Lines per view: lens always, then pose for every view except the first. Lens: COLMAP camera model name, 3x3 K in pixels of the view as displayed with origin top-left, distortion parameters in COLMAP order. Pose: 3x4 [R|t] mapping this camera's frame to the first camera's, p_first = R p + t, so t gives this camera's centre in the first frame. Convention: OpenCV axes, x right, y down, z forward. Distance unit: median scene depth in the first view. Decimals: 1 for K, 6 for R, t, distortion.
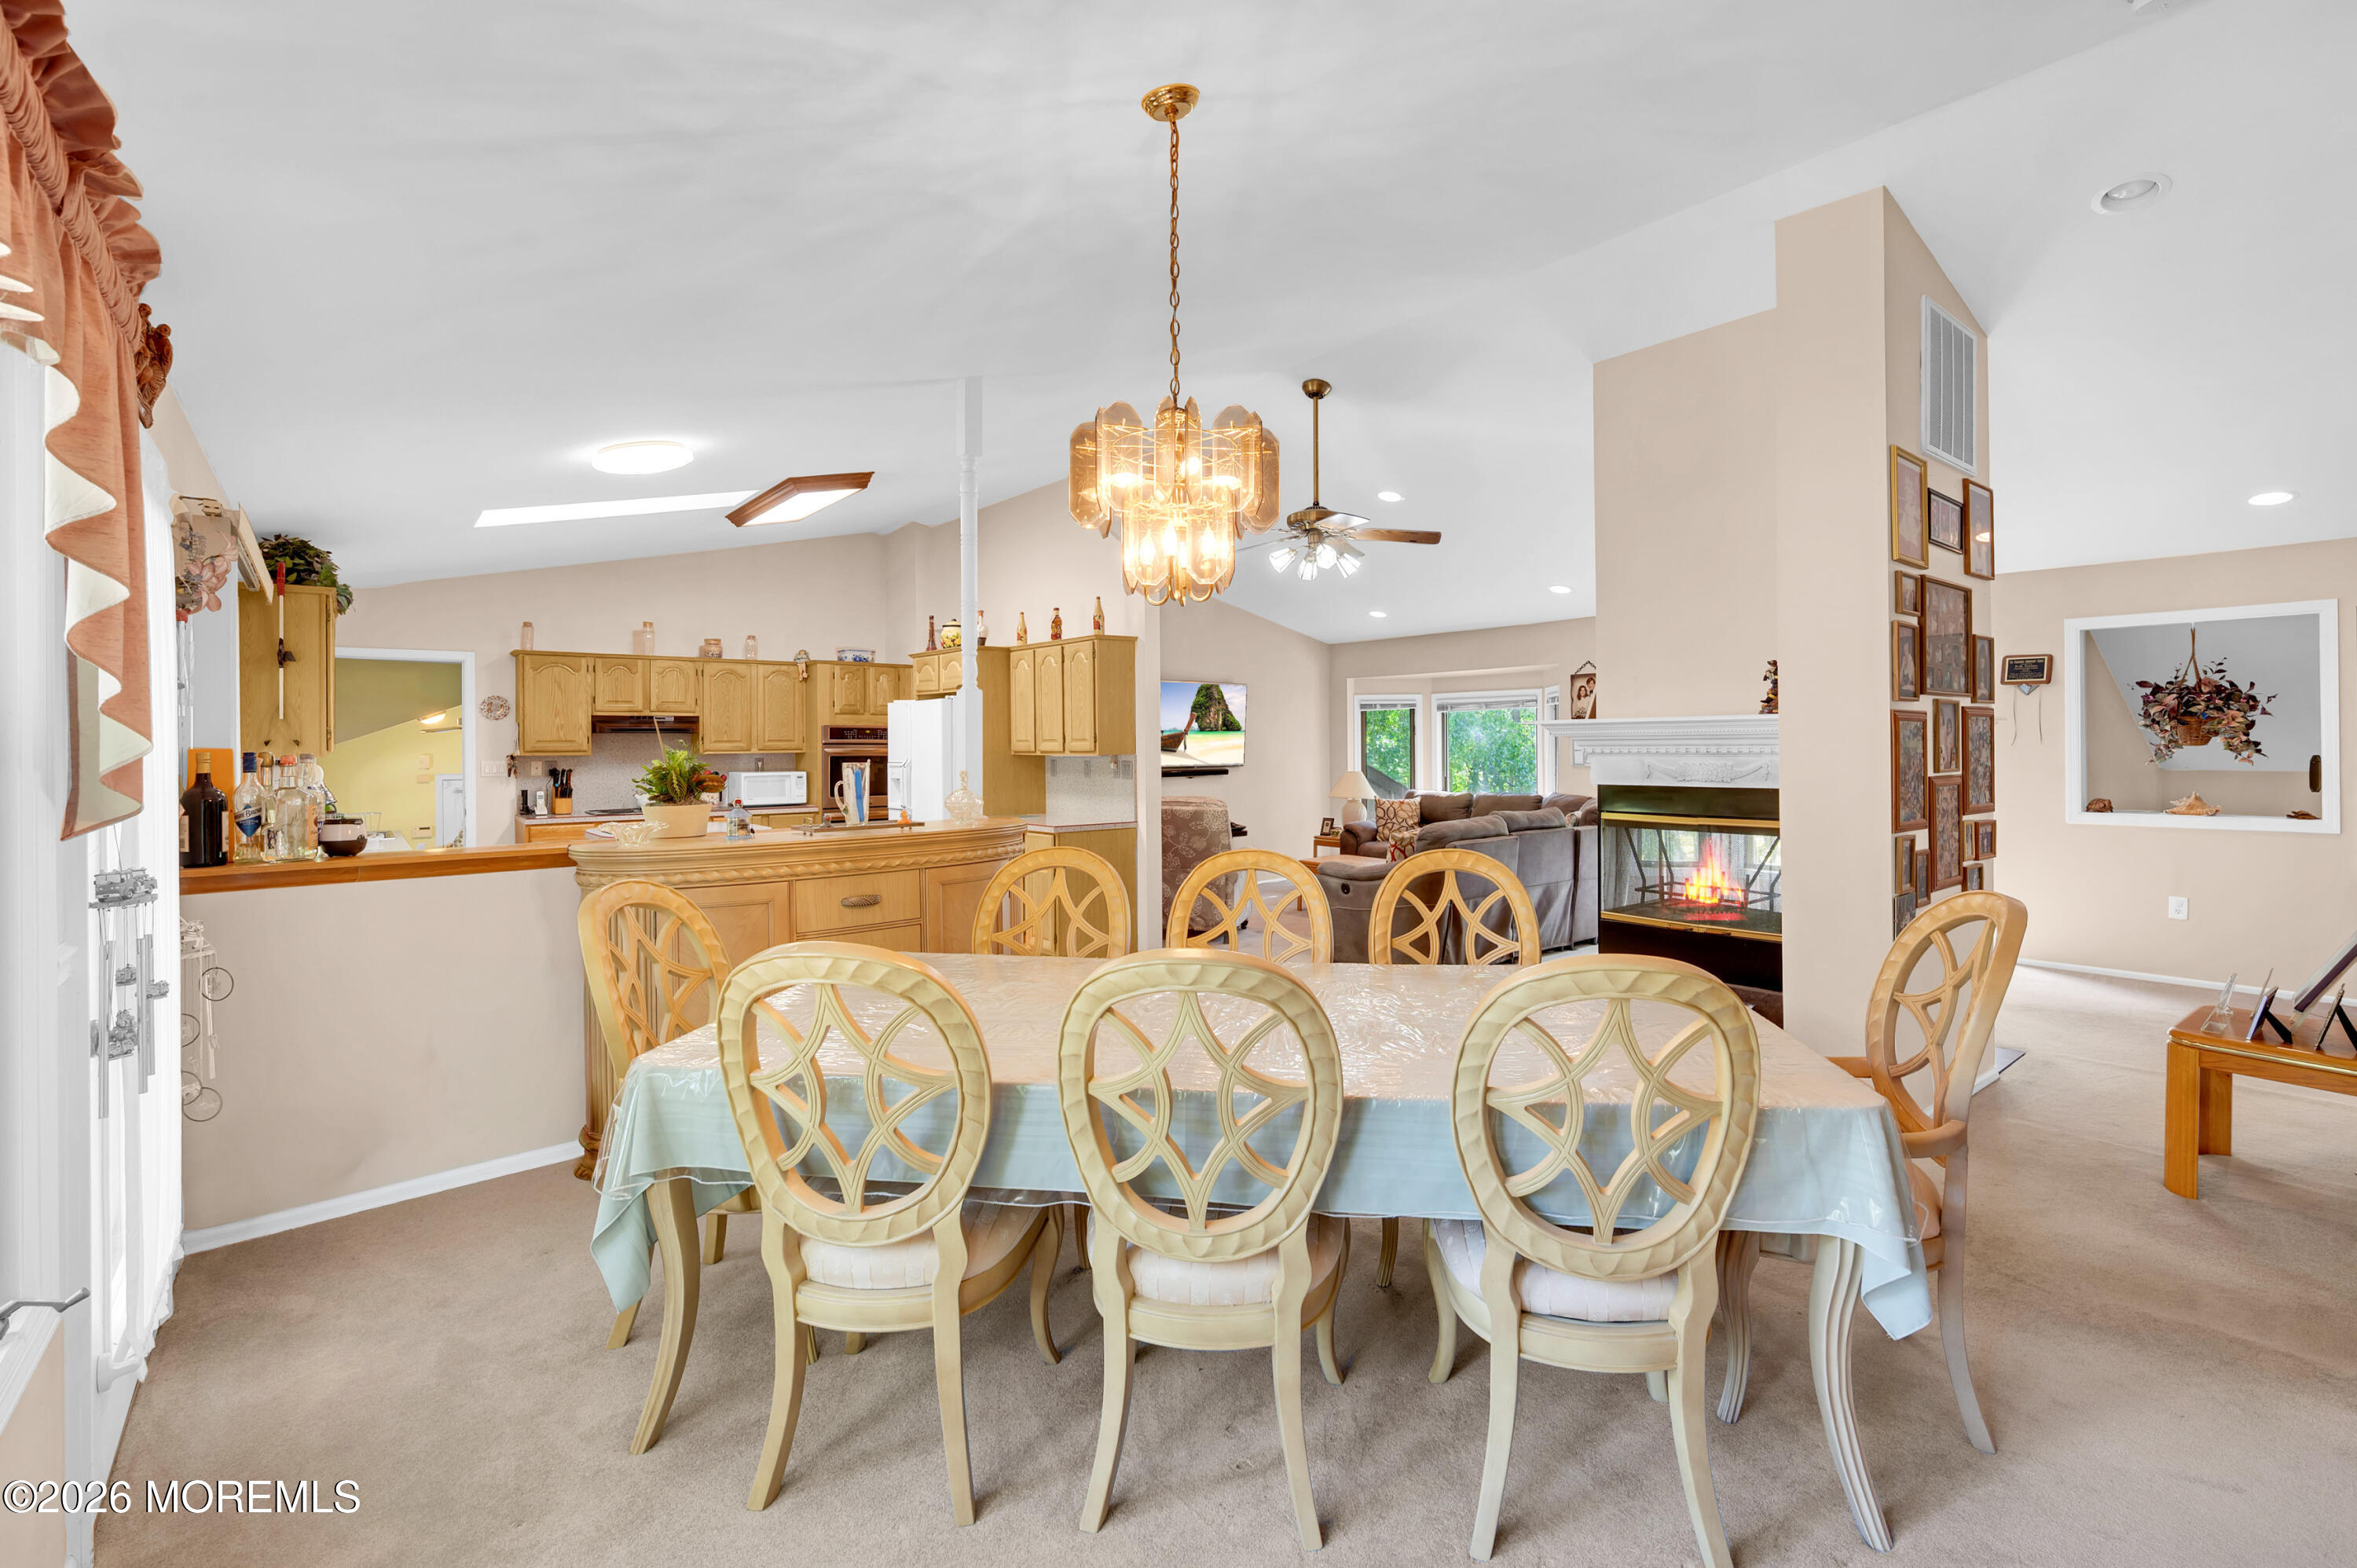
lens RADIAL K [[1027.0, 0, 1215.5], [0, 1027.0, 736.8], [0, 0, 1]] dist [0.001117, -0.000925]
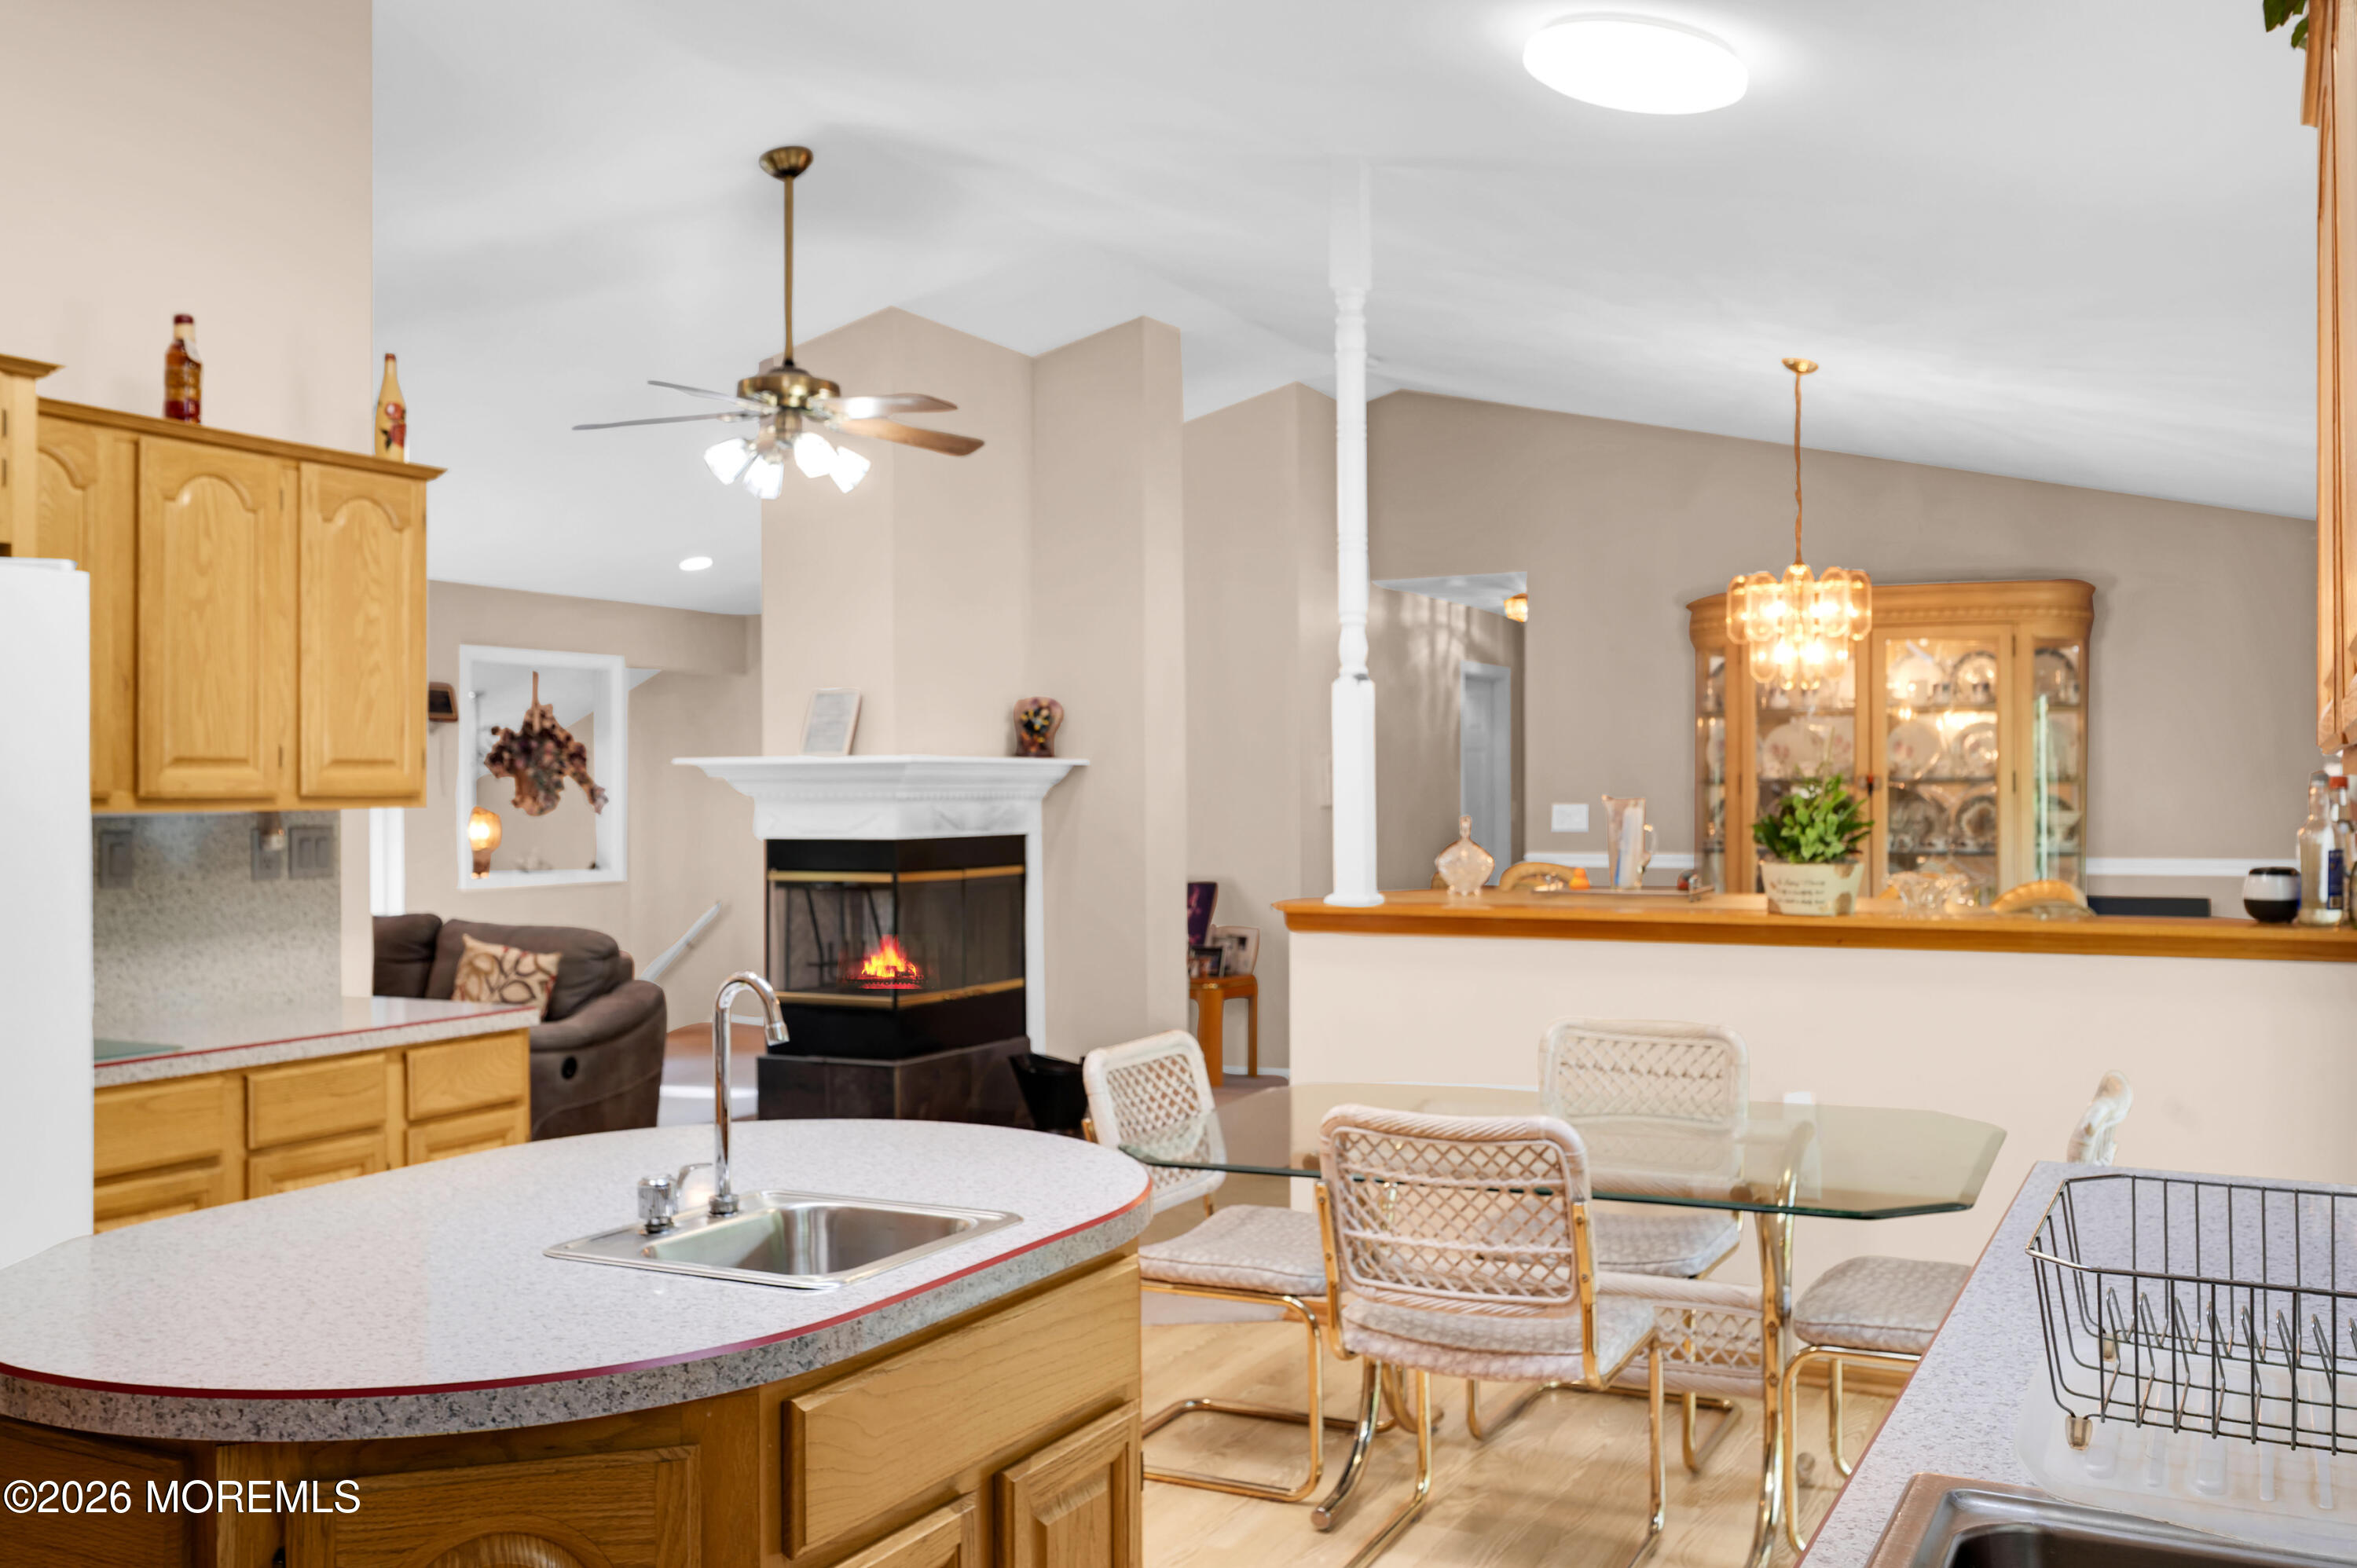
lens RADIAL K [[1981.2, 0, 1205.8], [0, 1981.2, 787.2], [0, 0, 1]] dist [-0.001662, 0.002844]
pose [[-0.382405, 0.012923, 0.923905, -0.682661], [0.003153, 0.999915, -0.012681, 0.016086], [-0.923990, -0.001936, -0.382413, 0.815669]]
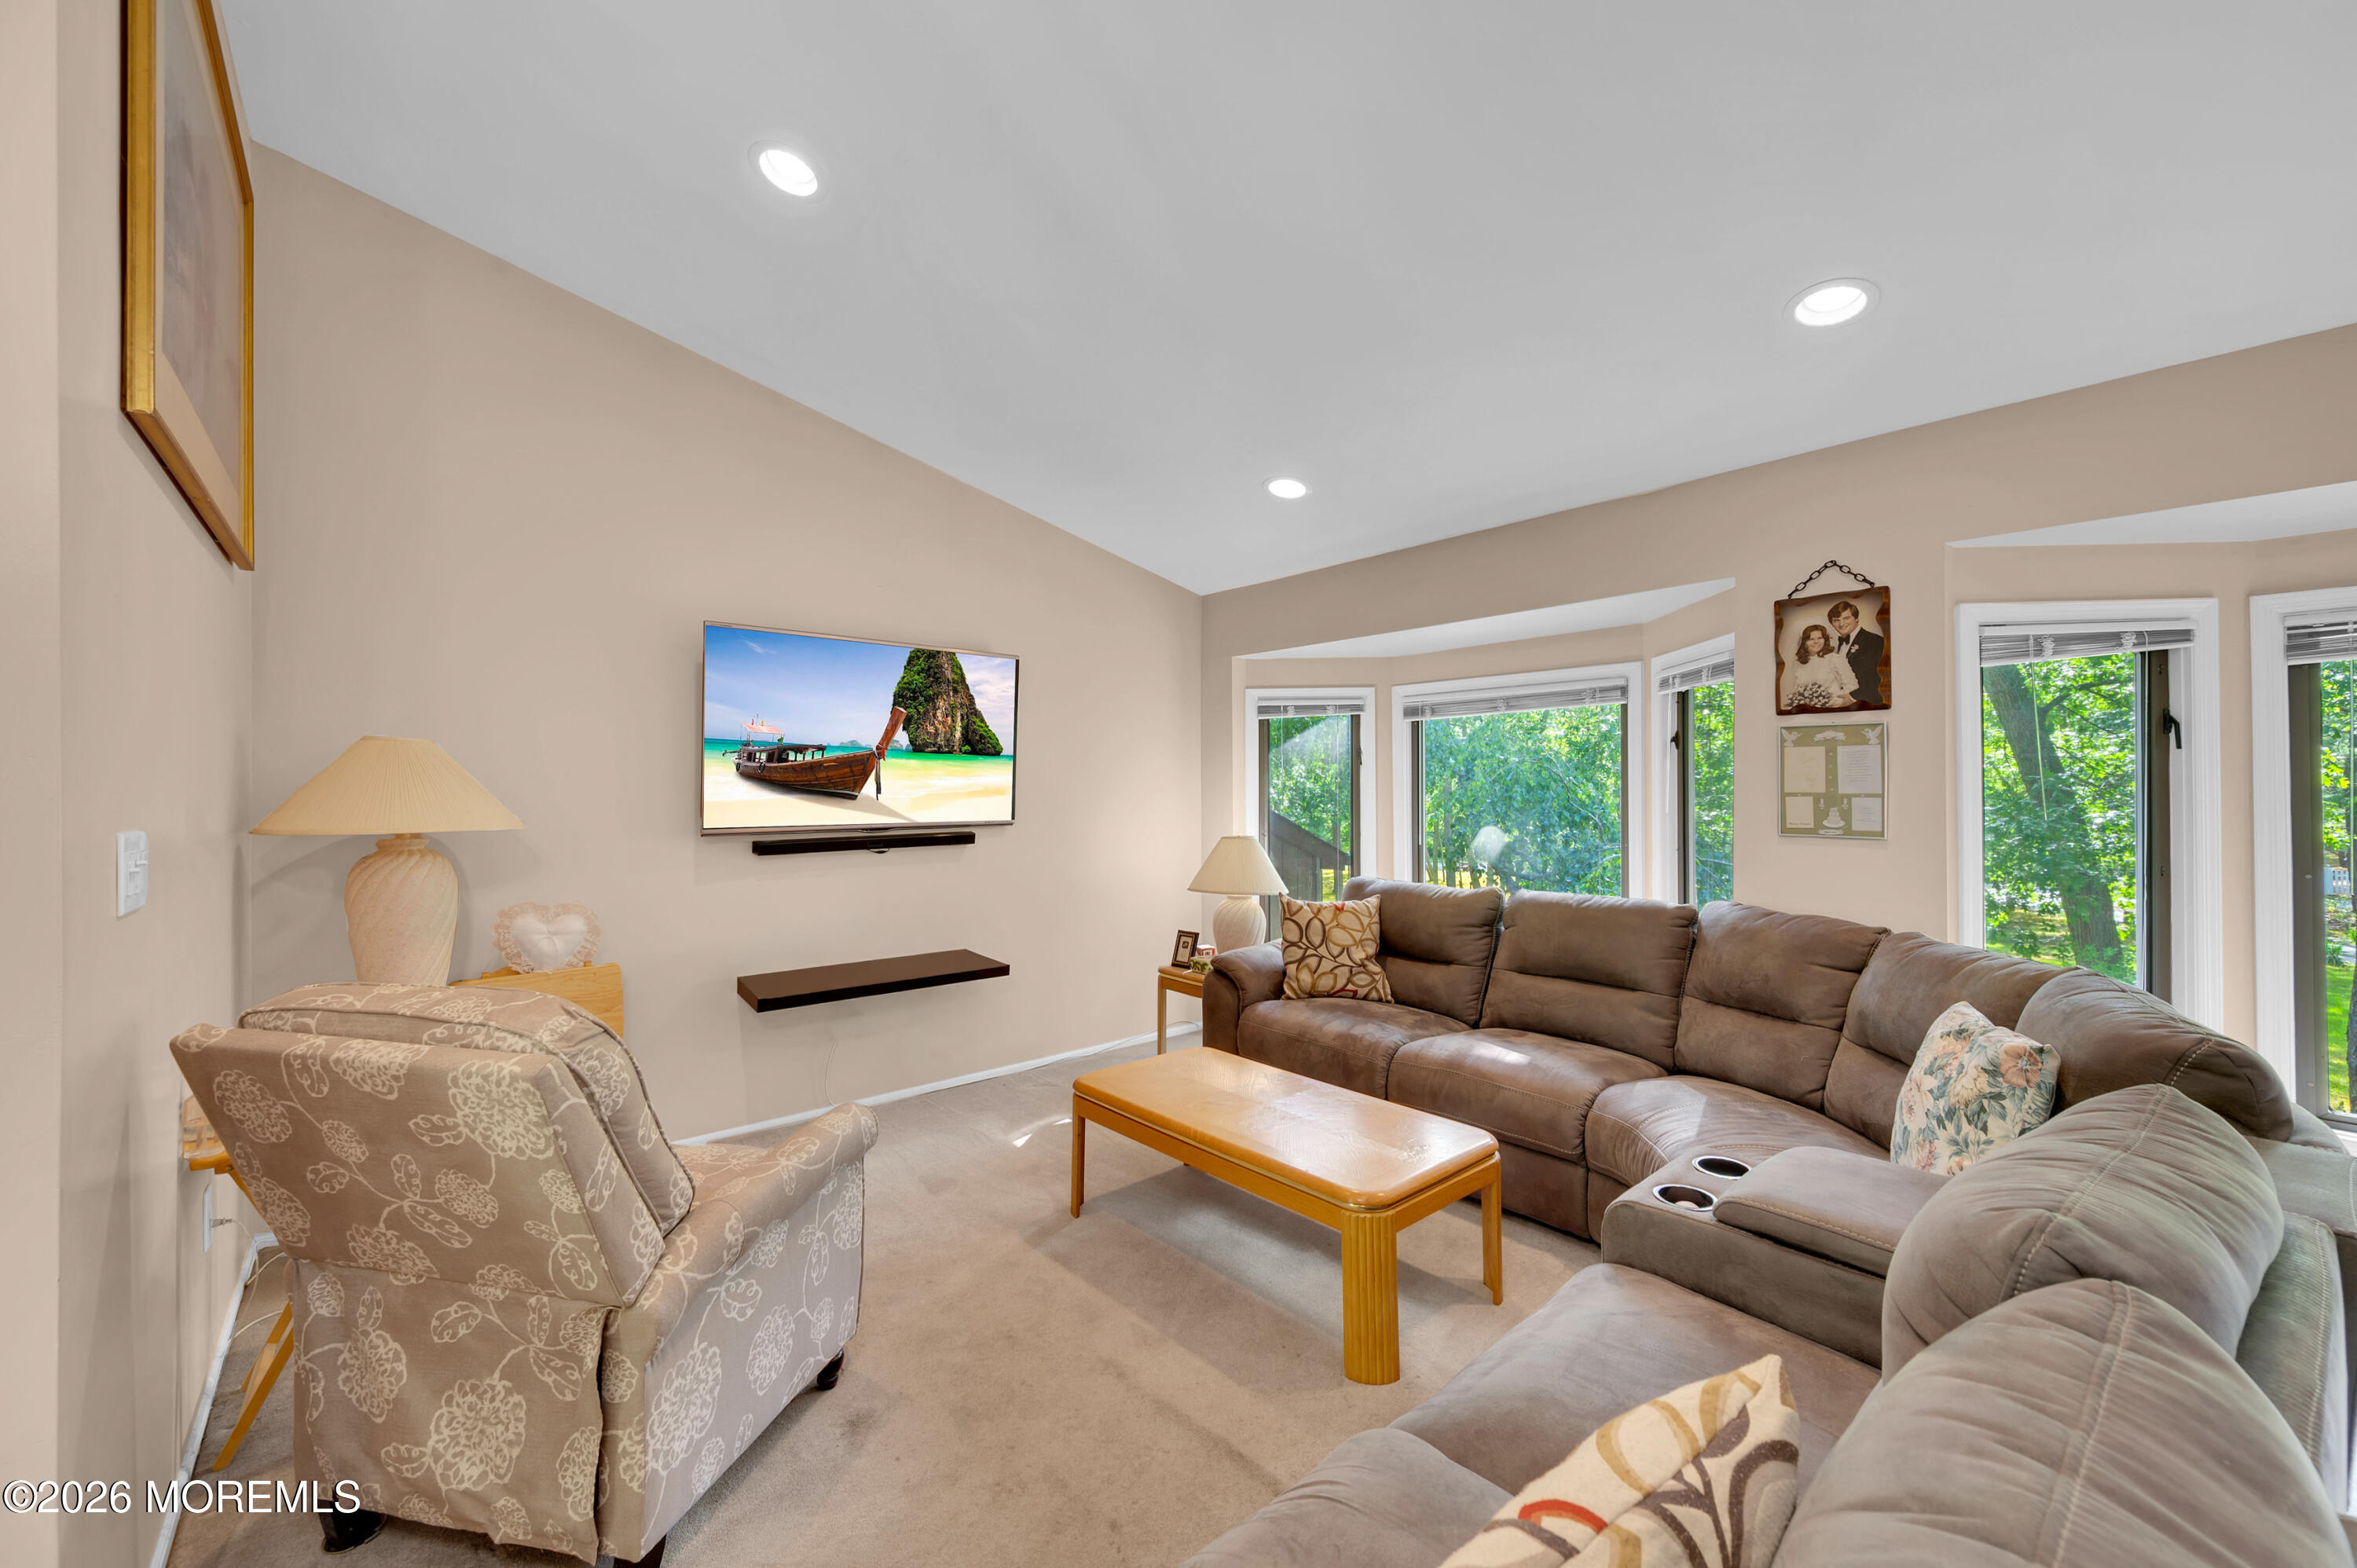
lens RADIAL K [[926.7, 0, 1175.8], [0, 926.7, 786.1], [0, 0, 1]] dist [-0.001913, -0.001271]
pose [[0.999754, 0.007814, 0.020749, 0.118147], [-0.007853, 0.999968, 0.001813, 0.011759], [-0.020735, -0.001975, 0.999783, 0.698107]]
